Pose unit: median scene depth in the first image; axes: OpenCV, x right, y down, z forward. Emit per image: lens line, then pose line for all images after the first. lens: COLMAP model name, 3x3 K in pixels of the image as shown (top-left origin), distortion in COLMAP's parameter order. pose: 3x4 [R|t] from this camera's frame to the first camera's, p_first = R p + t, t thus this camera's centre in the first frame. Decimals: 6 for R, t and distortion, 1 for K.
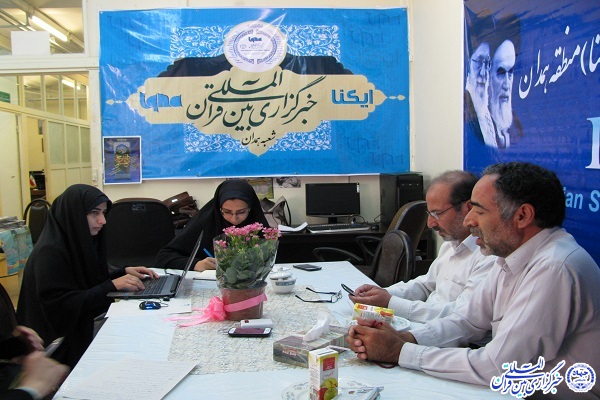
lens RADIAL K [[617.3, 0, 302.6], [0, 617.3, 171.3], [0, 0, 1]] dist [-0.215722, 0.261545]
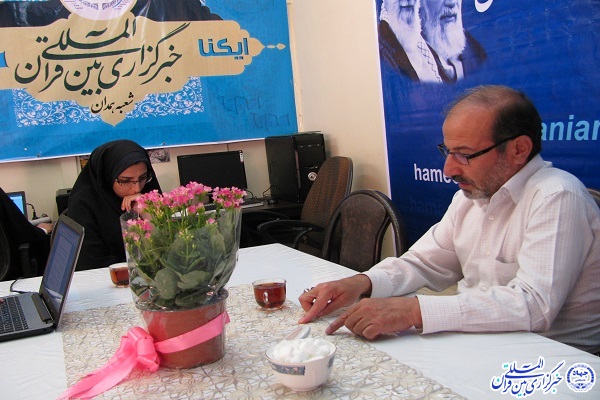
lens RADIAL K [[603.7, 0, 298.8], [0, 603.7, 219.4], [0, 0, 1]] dist [-0.132103, 0.027759]
pose [[0.961823, -0.097678, 0.255647, -0.050340], [0.070644, 0.991093, 0.112892, 0.025400], [-0.264397, -0.090522, 0.960156, 0.186595]]
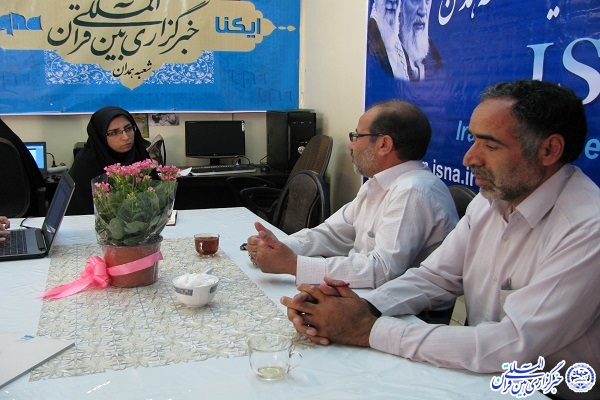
lens RADIAL K [[621.2, 0, 299.2], [0, 621.2, 177.1], [0, 0, 1]] dist [-0.198586, 0.219820]
pose [[0.978153, -0.005589, 0.207812, -0.019803], [-0.015077, 0.995099, 0.097727, 0.011207], [-0.207340, -0.098726, 0.973275, 0.084755]]
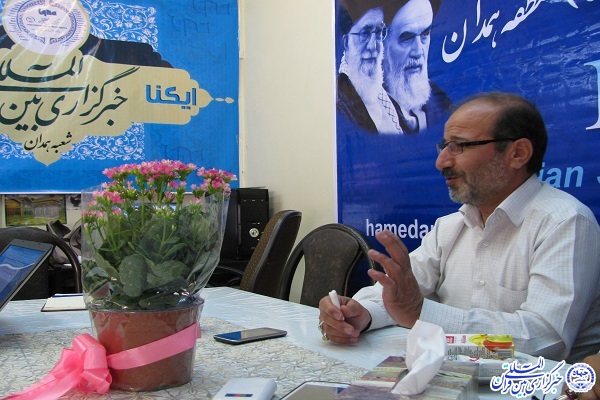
lens RADIAL K [[617.3, 0, 302.6], [0, 617.3, 171.3], [0, 0, 1]] dist [-0.215722, 0.261545]
pose [[0.923666, 0.022141, 0.382559, -0.063296], [0.014006, 0.995712, -0.091444, 0.052538], [-0.382943, 0.089822, 0.919395, 0.220221]]
